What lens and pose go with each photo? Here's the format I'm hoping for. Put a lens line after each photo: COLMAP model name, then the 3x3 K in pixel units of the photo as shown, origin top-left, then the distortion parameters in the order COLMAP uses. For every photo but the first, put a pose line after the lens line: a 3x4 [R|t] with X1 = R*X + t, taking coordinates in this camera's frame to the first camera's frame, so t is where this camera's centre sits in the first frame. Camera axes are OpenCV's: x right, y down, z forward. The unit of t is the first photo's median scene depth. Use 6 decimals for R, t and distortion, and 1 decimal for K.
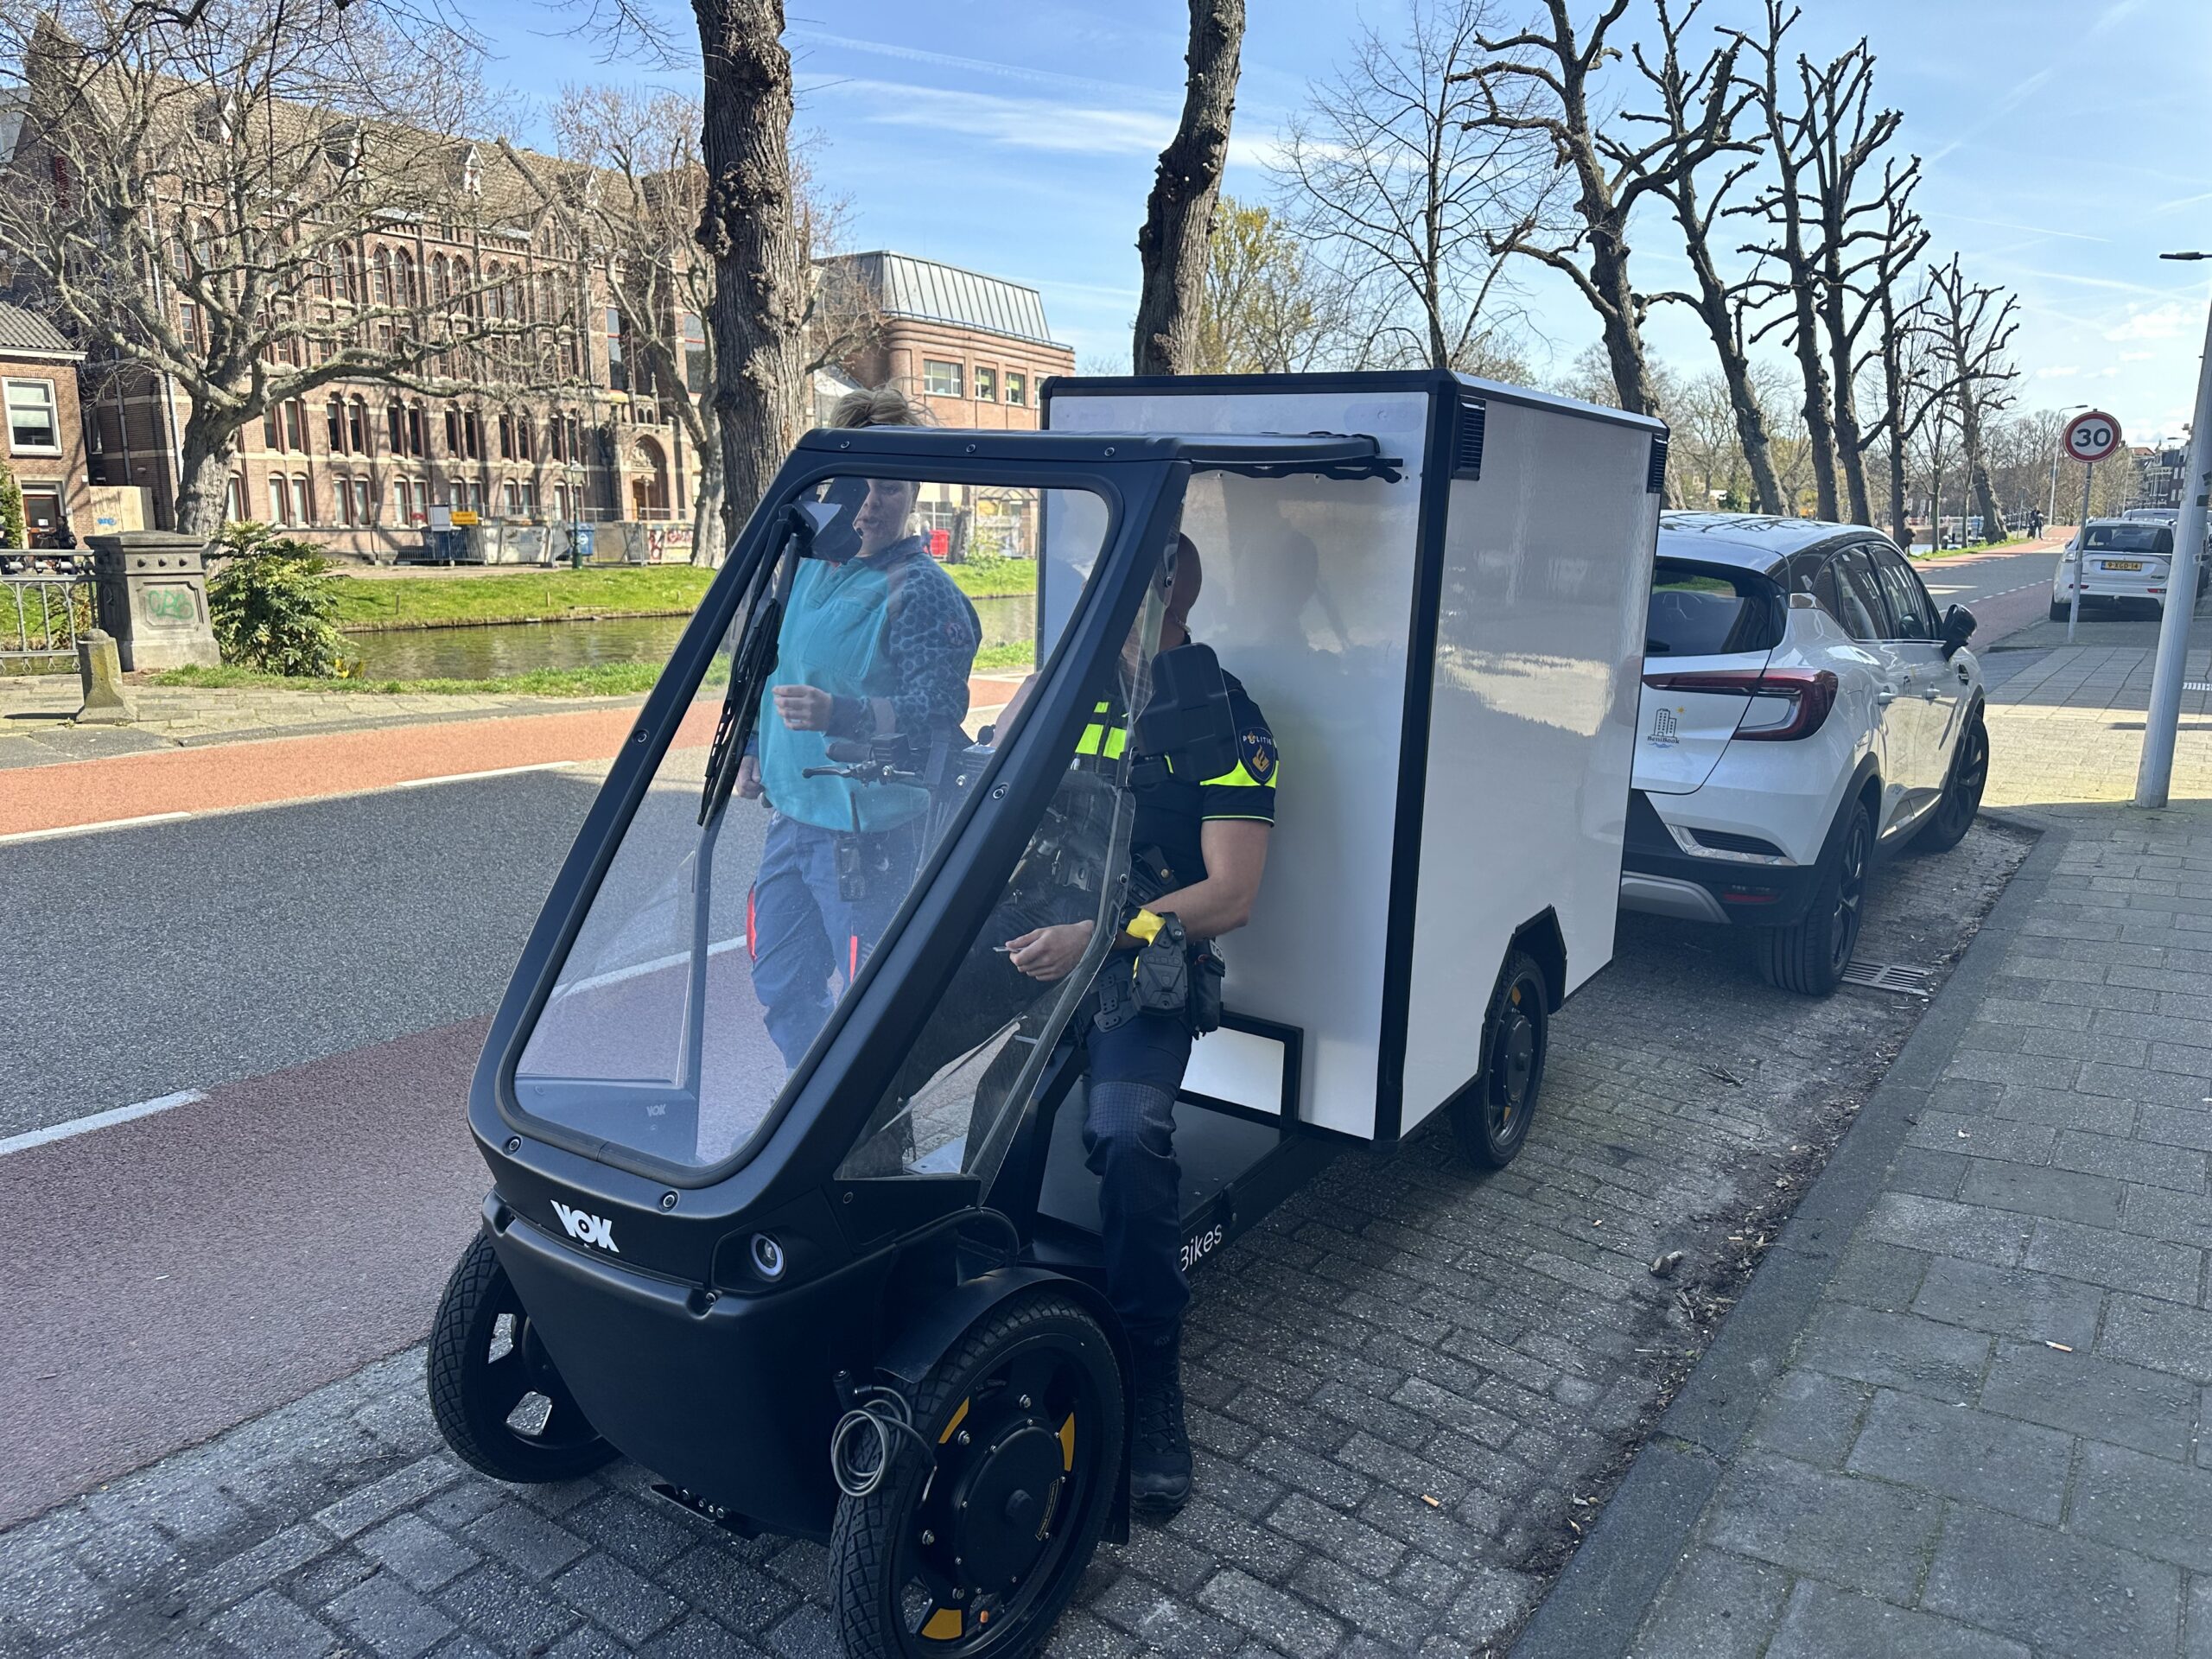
lens RADIAL K [[1526.5, 0, 1106.1], [0, 1526.5, 835.1], [0, 0, 1]] dist [0.038062, -0.045122]
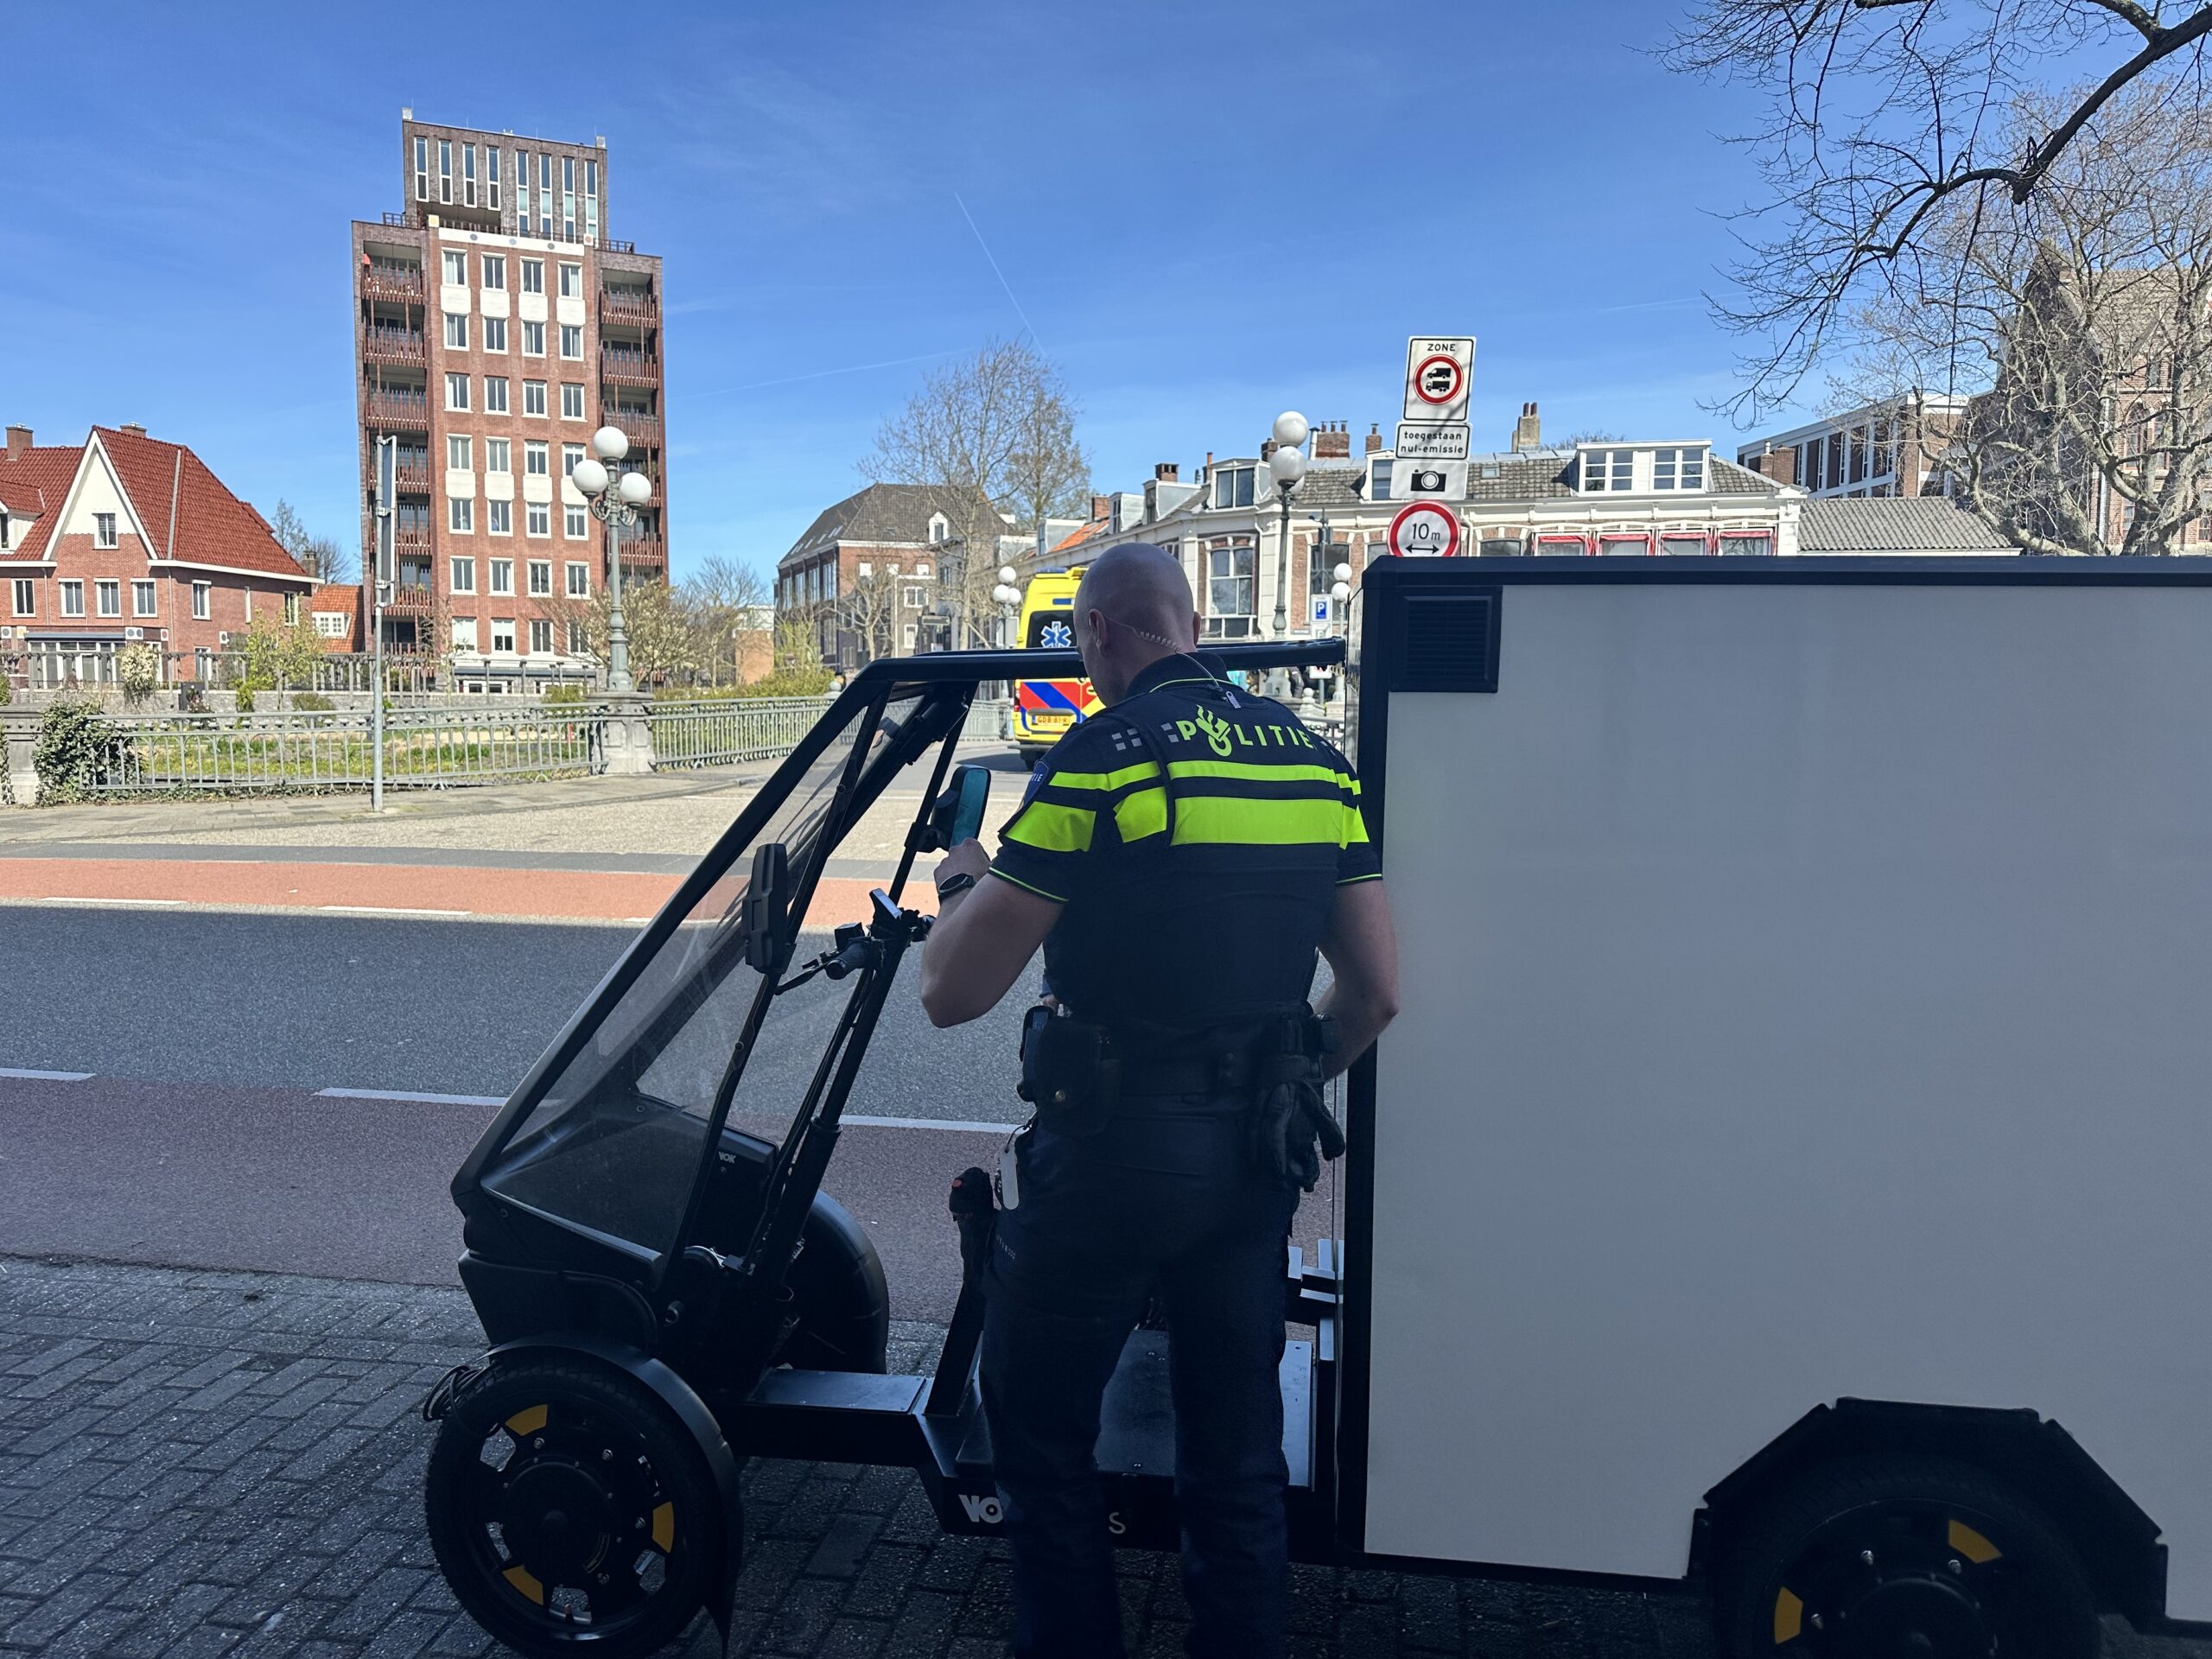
lens RADIAL K [[1526.5, 0, 1105.1], [0, 1526.5, 843.2], [0, 0, 1]] dist [0.038062, -0.045122]
pose [[0.425532, 0.085891, -0.900858, 0.192828], [-0.185769, 0.982576, 0.005932, -0.030108], [0.885671, 0.164827, 0.434073, 0.124162]]
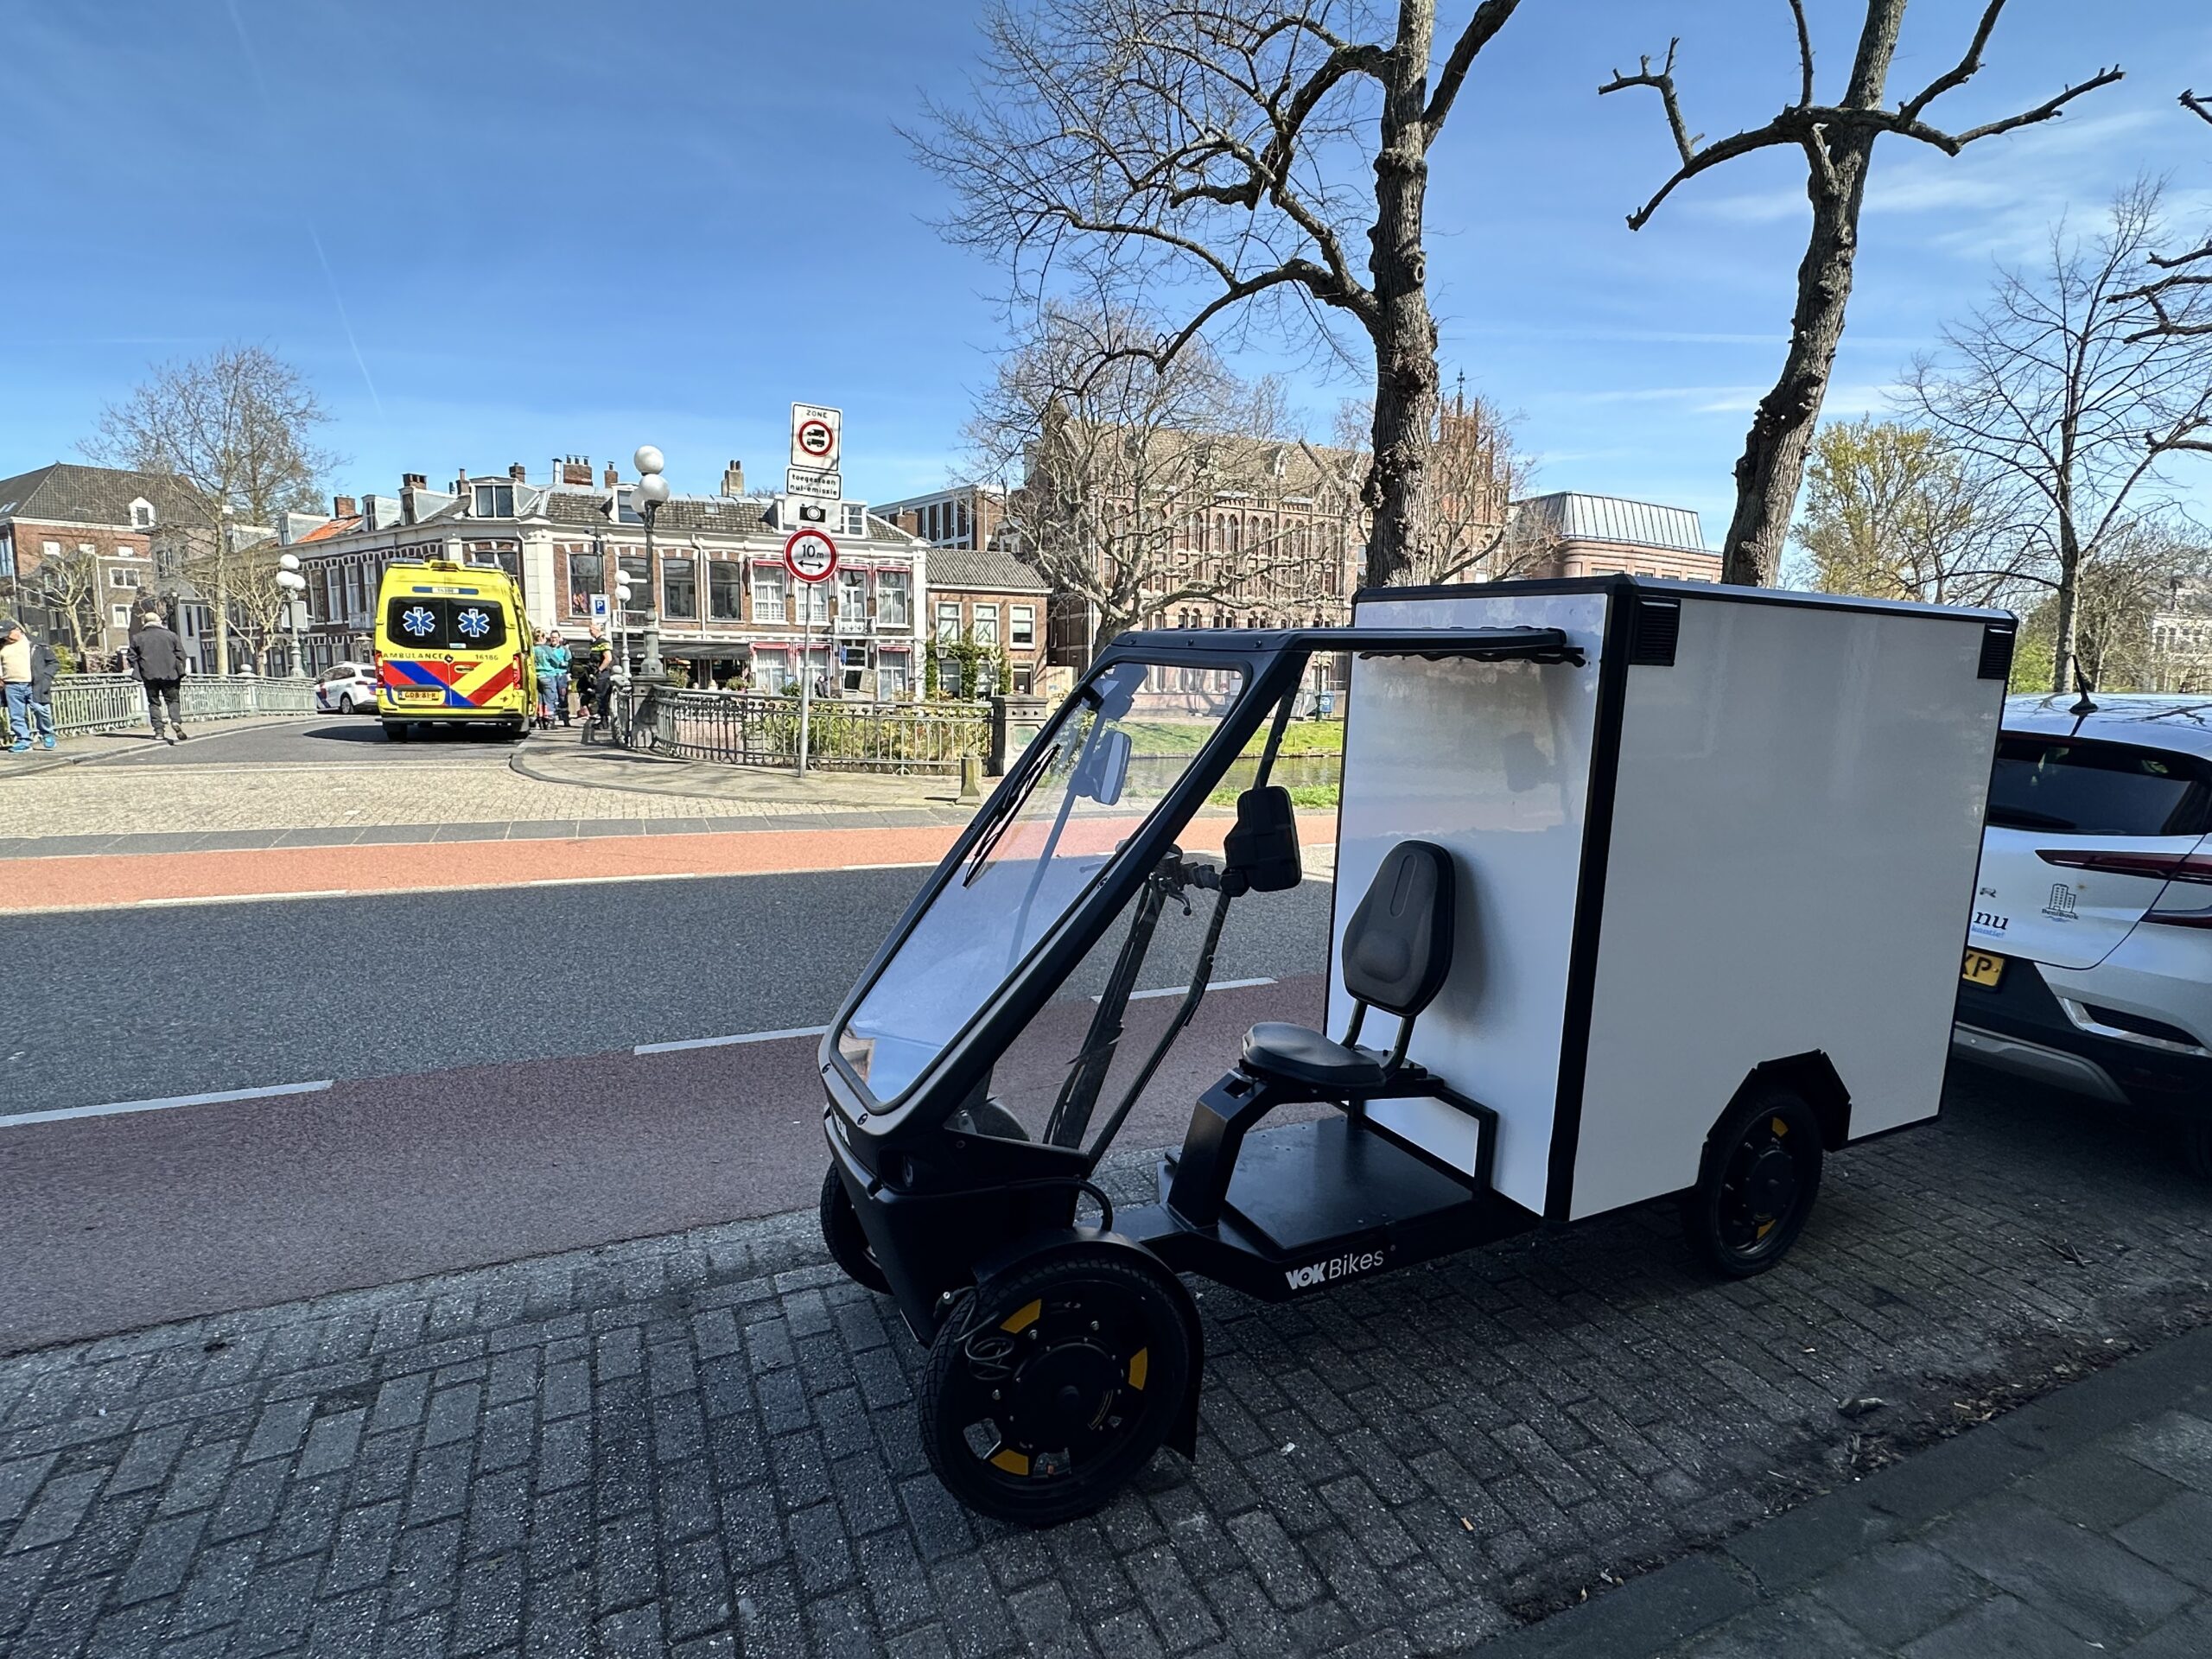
lens RADIAL K [[1105.5, 0, 1108.7], [0, 1105.5, 835.2], [0, 0, 1]] dist [-0.004673, 0.000796]
pose [[0.863622, 0.075548, -0.498447, 0.070082], [-0.110975, 0.992945, -0.041780, -0.004807], [0.491774, 0.091397, 0.865913, 0.017121]]
